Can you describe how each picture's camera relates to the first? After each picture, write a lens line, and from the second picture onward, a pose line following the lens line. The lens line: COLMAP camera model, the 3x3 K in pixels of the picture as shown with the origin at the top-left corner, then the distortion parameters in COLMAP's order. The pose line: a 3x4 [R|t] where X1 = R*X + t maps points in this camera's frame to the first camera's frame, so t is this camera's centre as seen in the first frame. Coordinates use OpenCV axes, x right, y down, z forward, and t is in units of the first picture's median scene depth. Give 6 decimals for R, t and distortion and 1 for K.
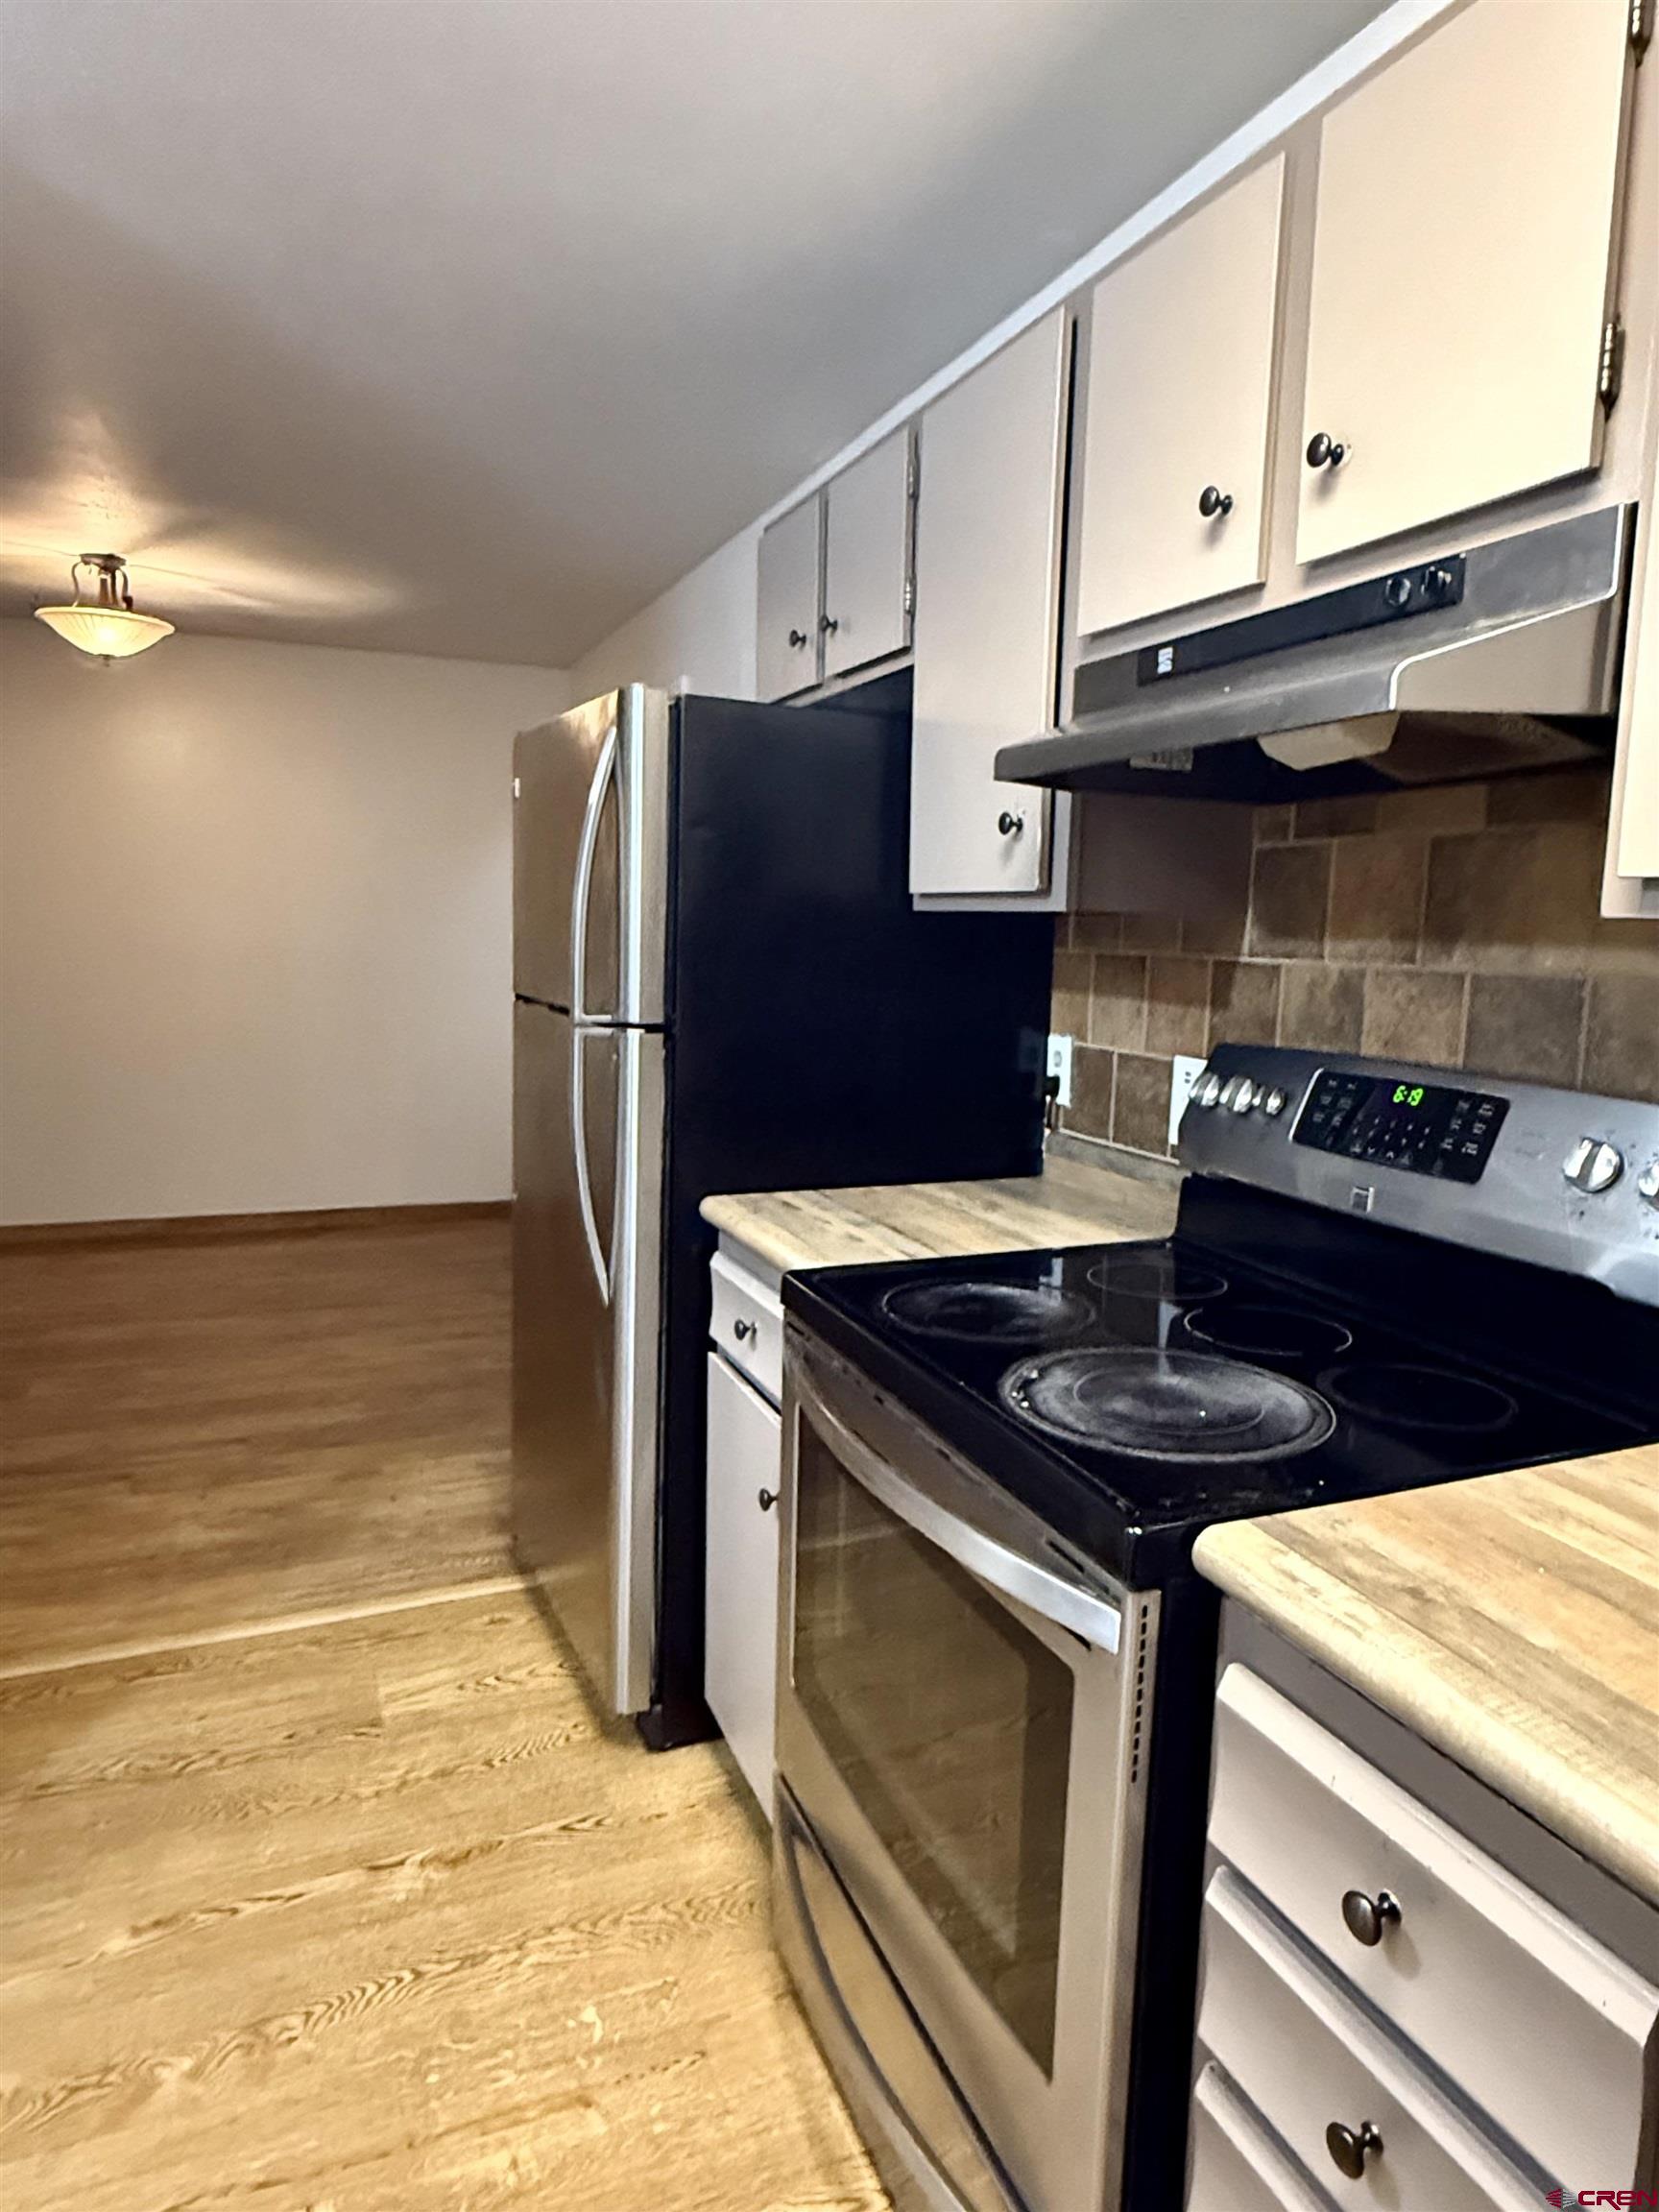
lens RADIAL K [[1349.4, 0, 846.6], [0, 1349.4, 1108.7], [0, 0, 1]] dist [-0.009233, 0.002003]
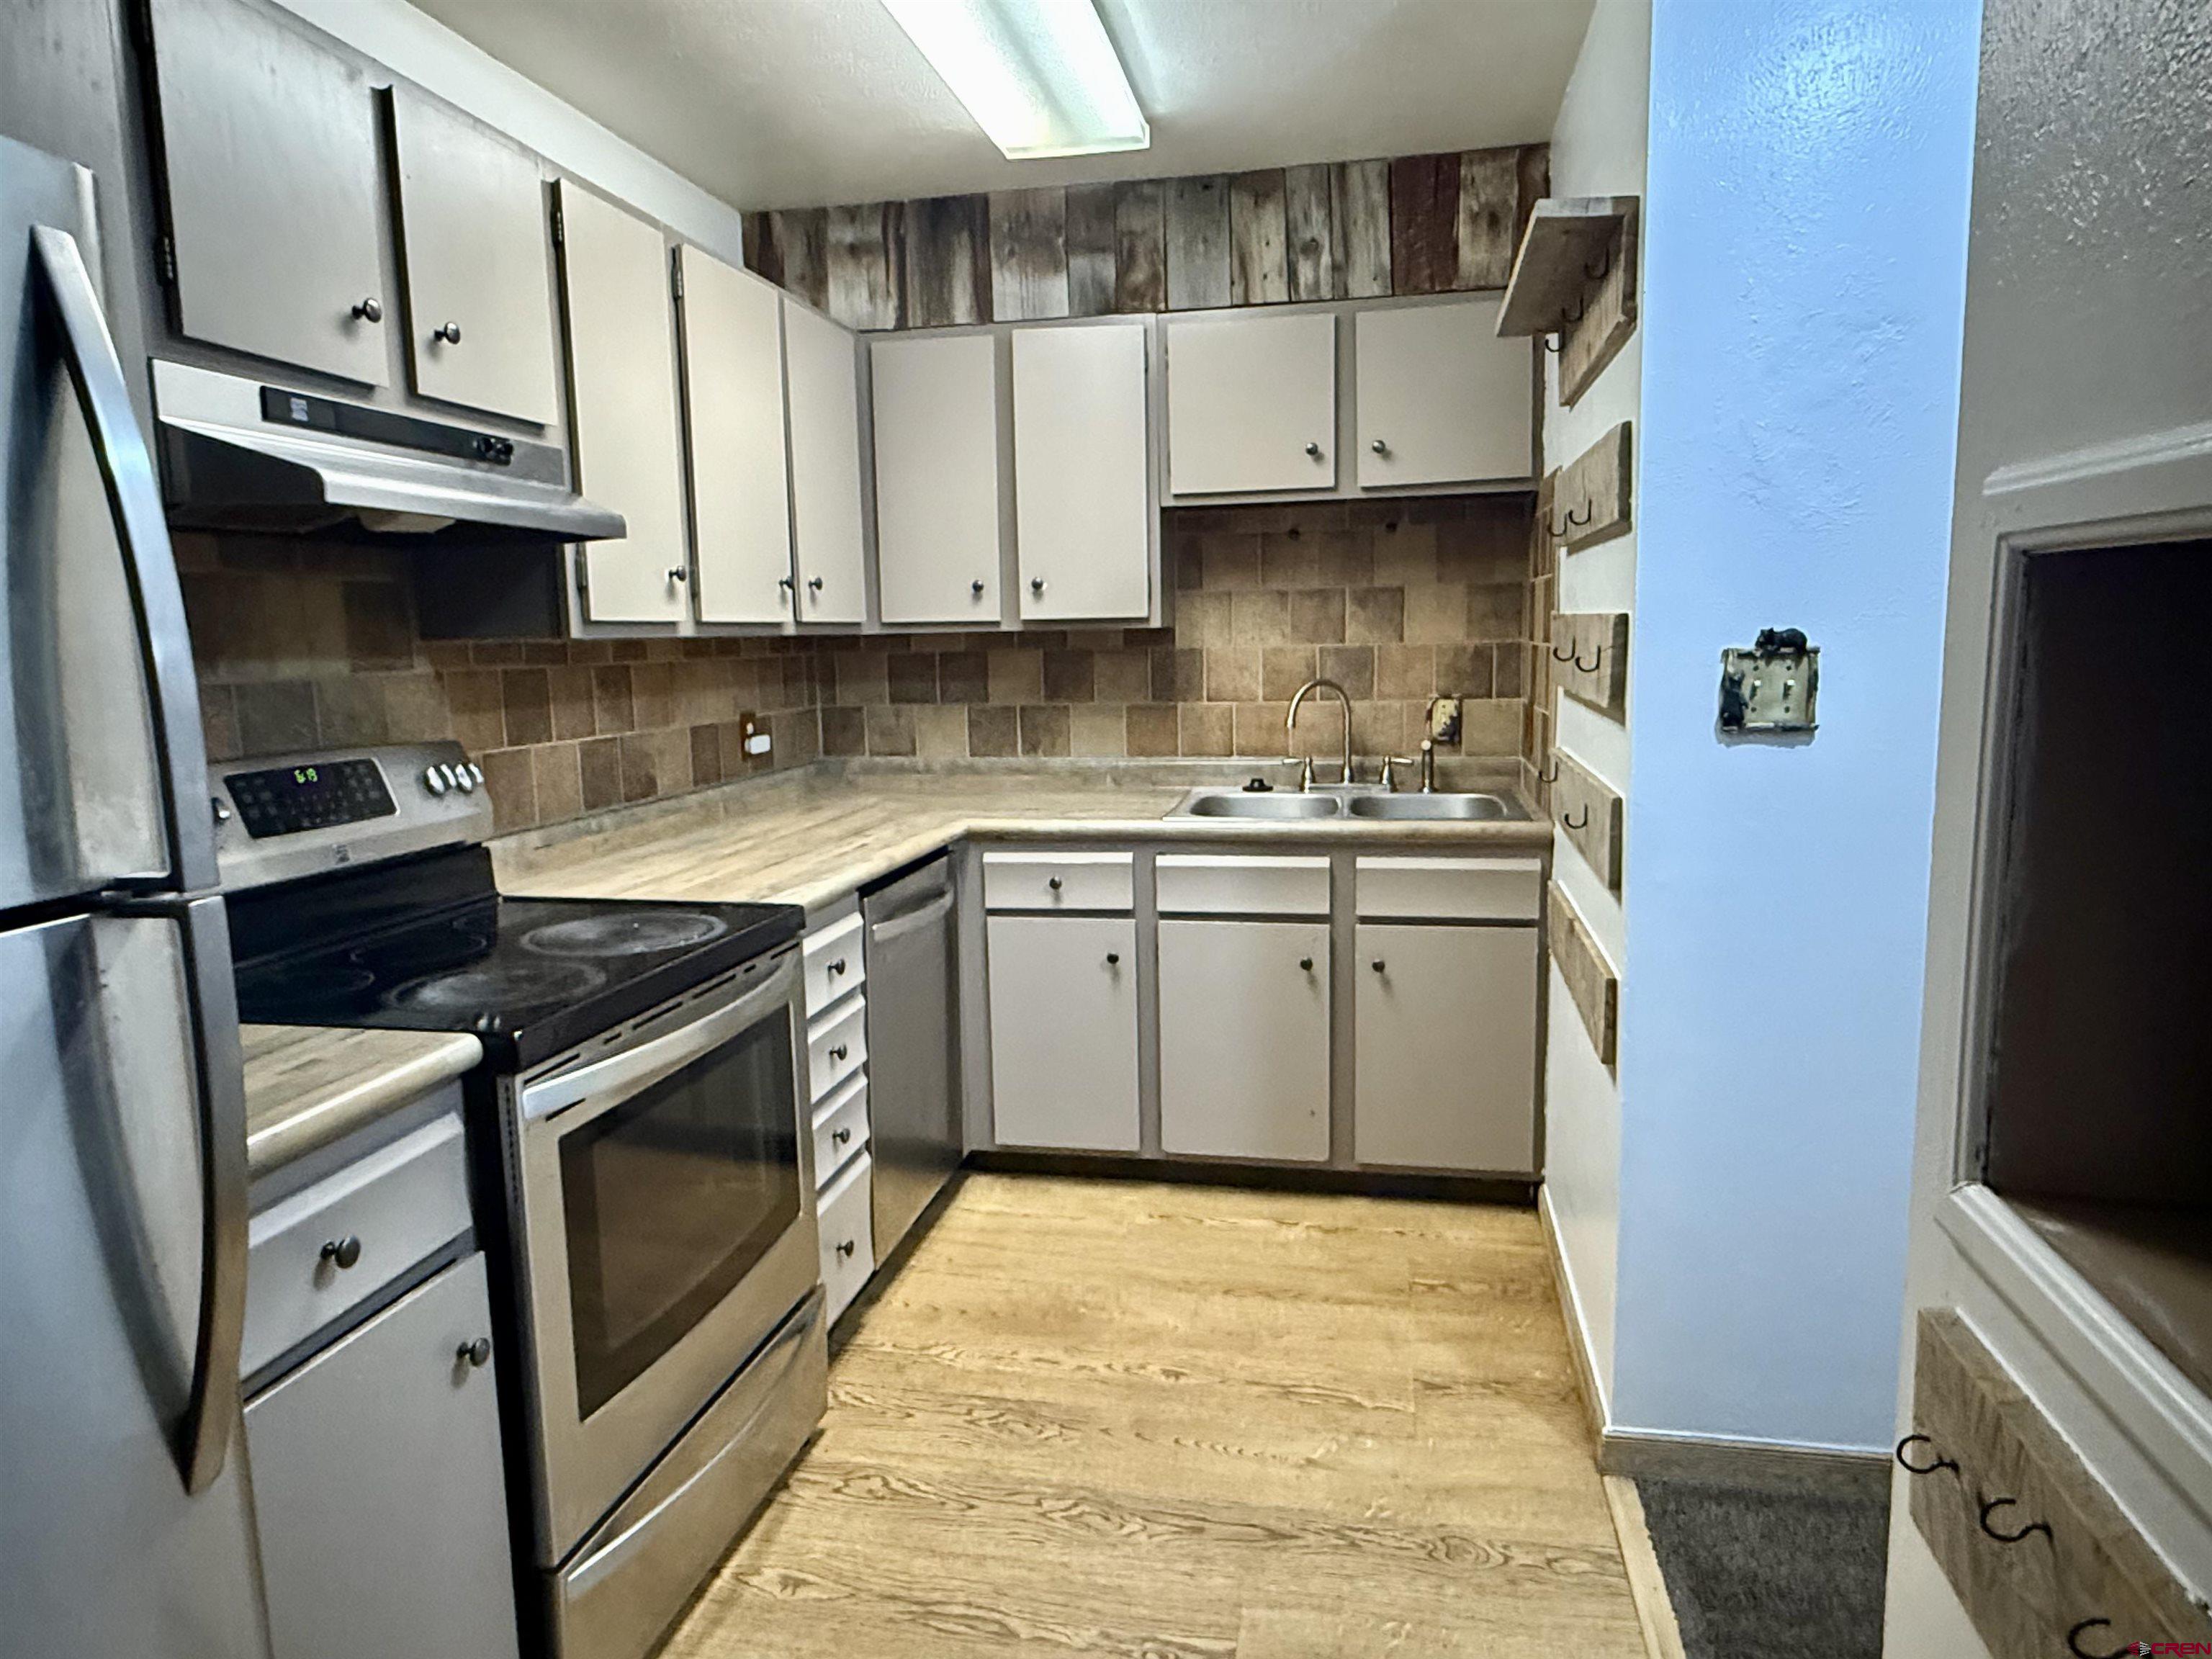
lens RADIAL K [[1349.4, 0, 1104.2], [0, 1349.4, 829.9], [0, 0, 1]] dist [-0.009233, 0.002003]
pose [[-0.824305, -0.085987, 0.559579, -0.771833], [0.077902, 0.961770, 0.262544, -0.194032], [-0.560761, 0.260009, -0.786093, 1.284608]]
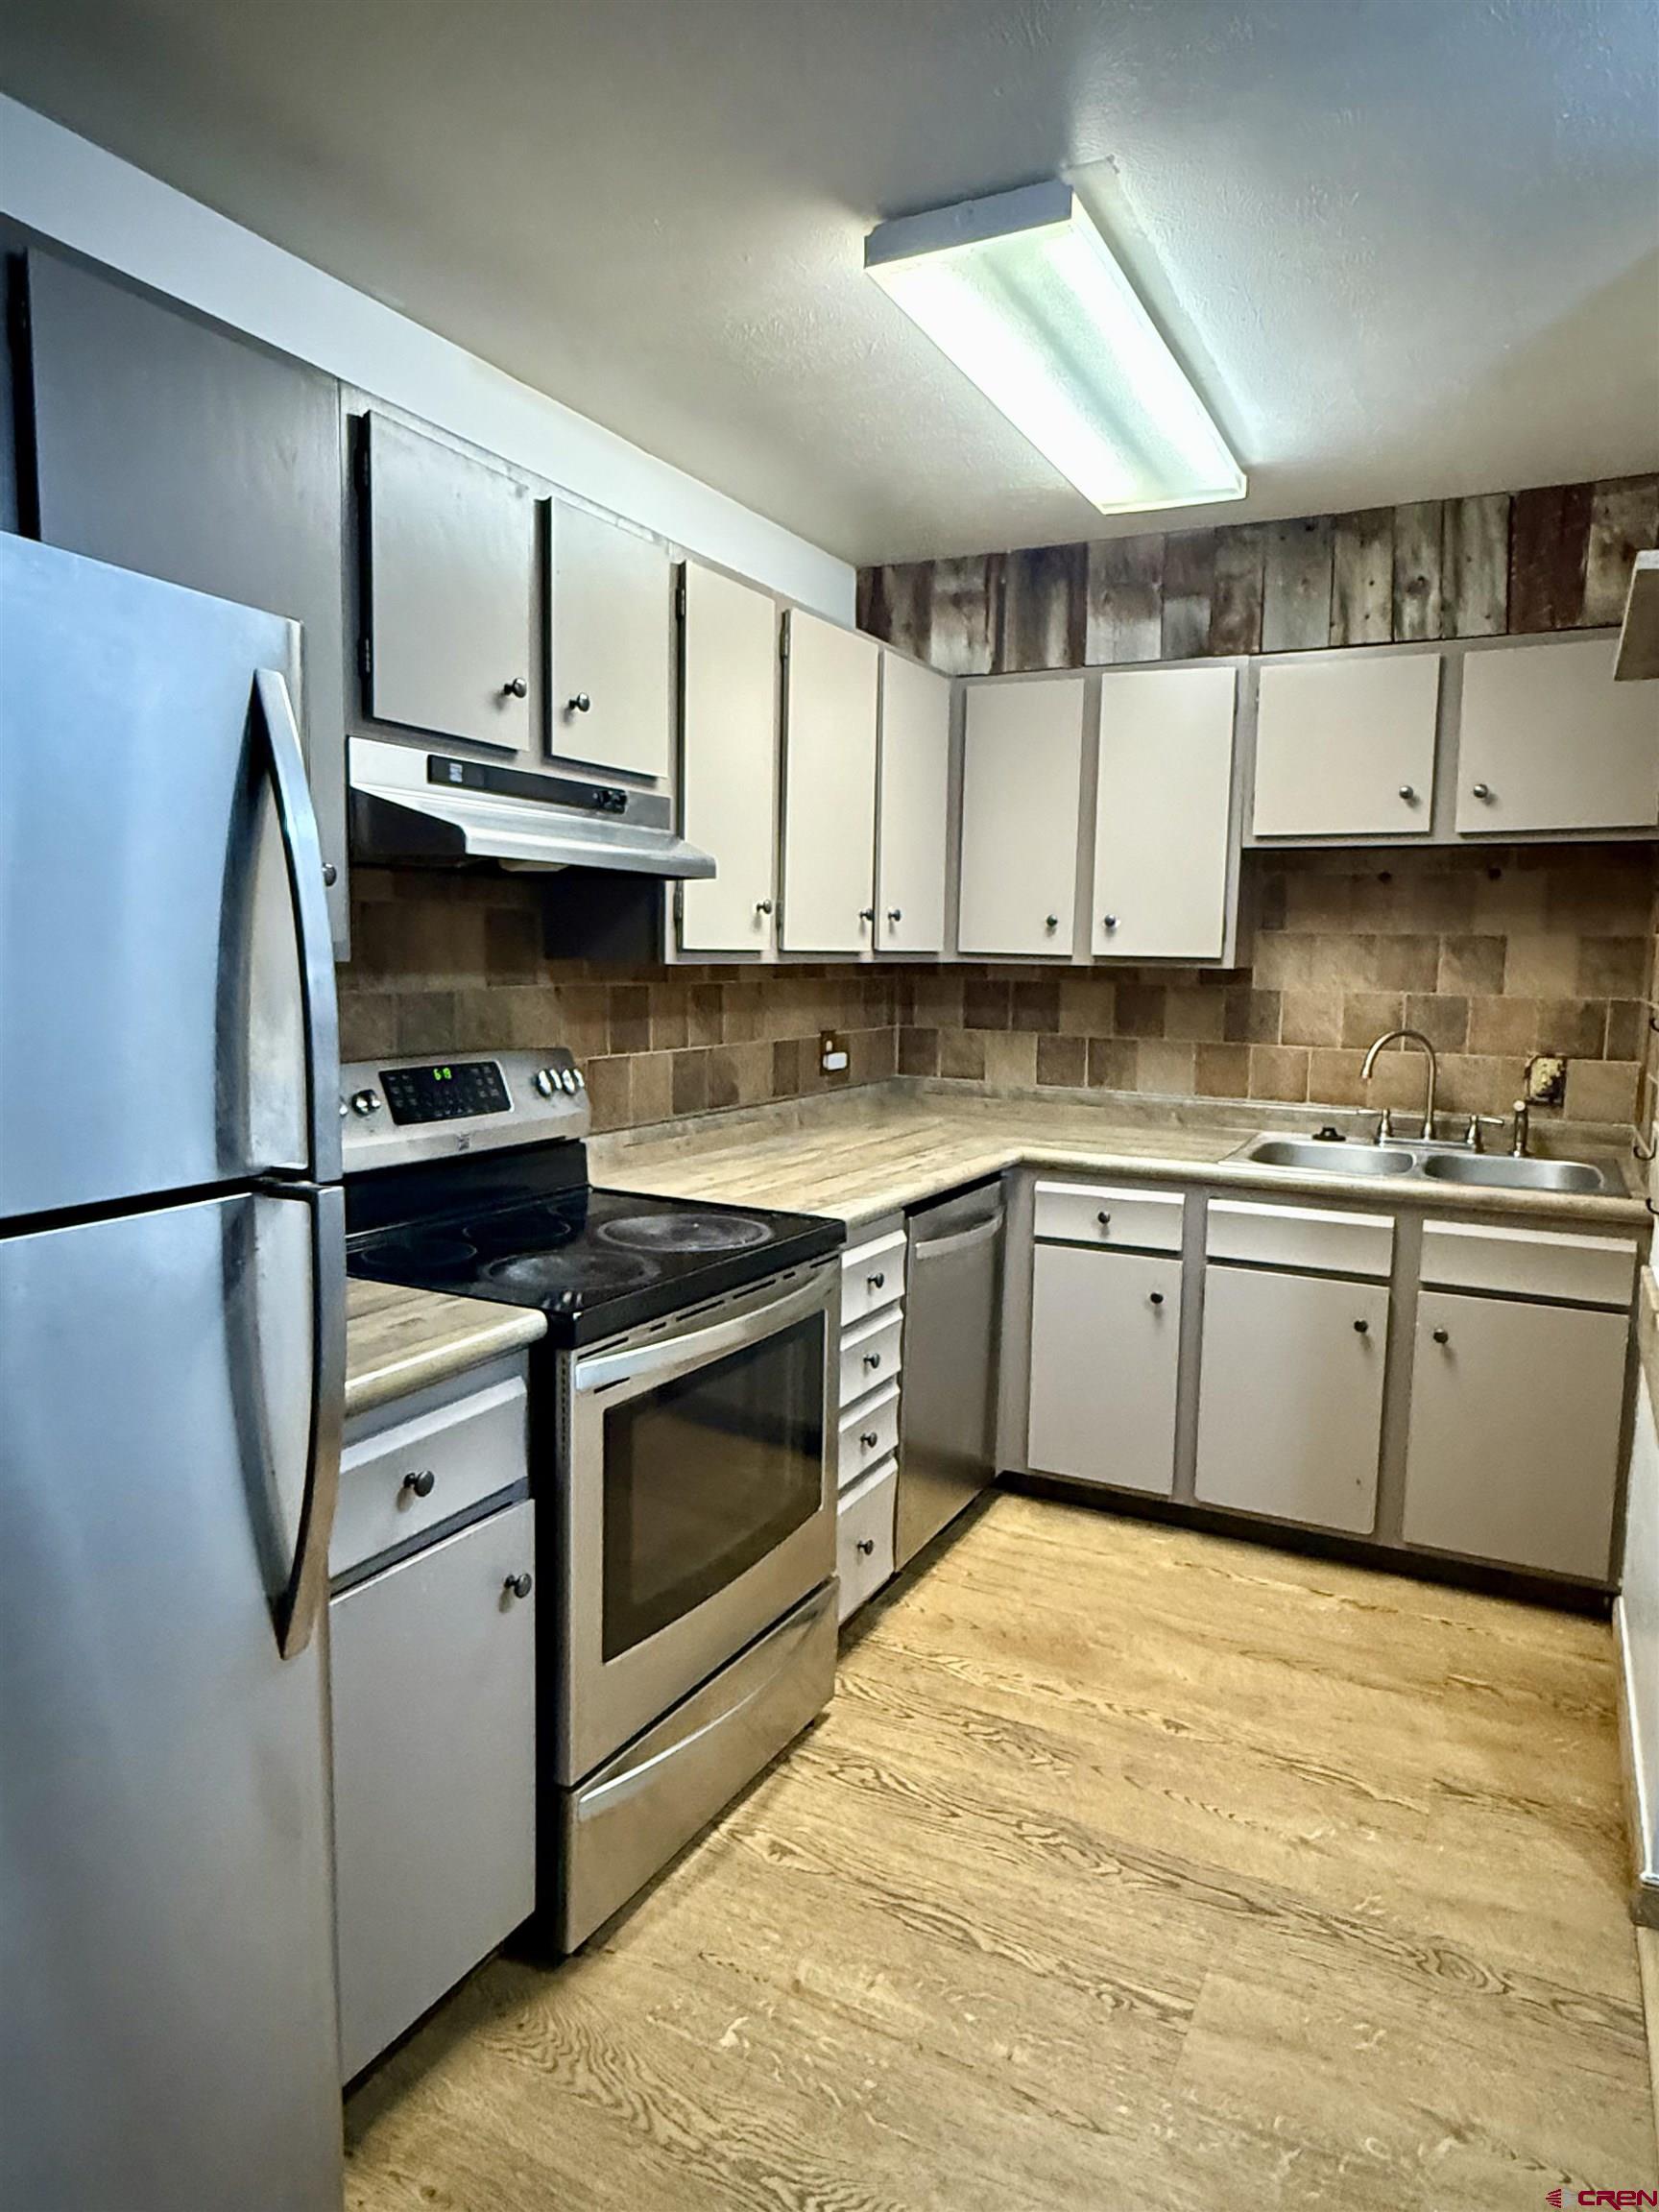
lens RADIAL K [[1349.4, 0, 836.9], [0, 1349.4, 1104.3], [0, 0, 1]] dist [-0.009233, 0.002003]
pose [[-0.636901, -0.122544, 0.761144, -0.848166], [0.070675, 0.973848, 0.215928, -0.222785], [-0.767699, 0.191318, -0.611584, 1.283557]]
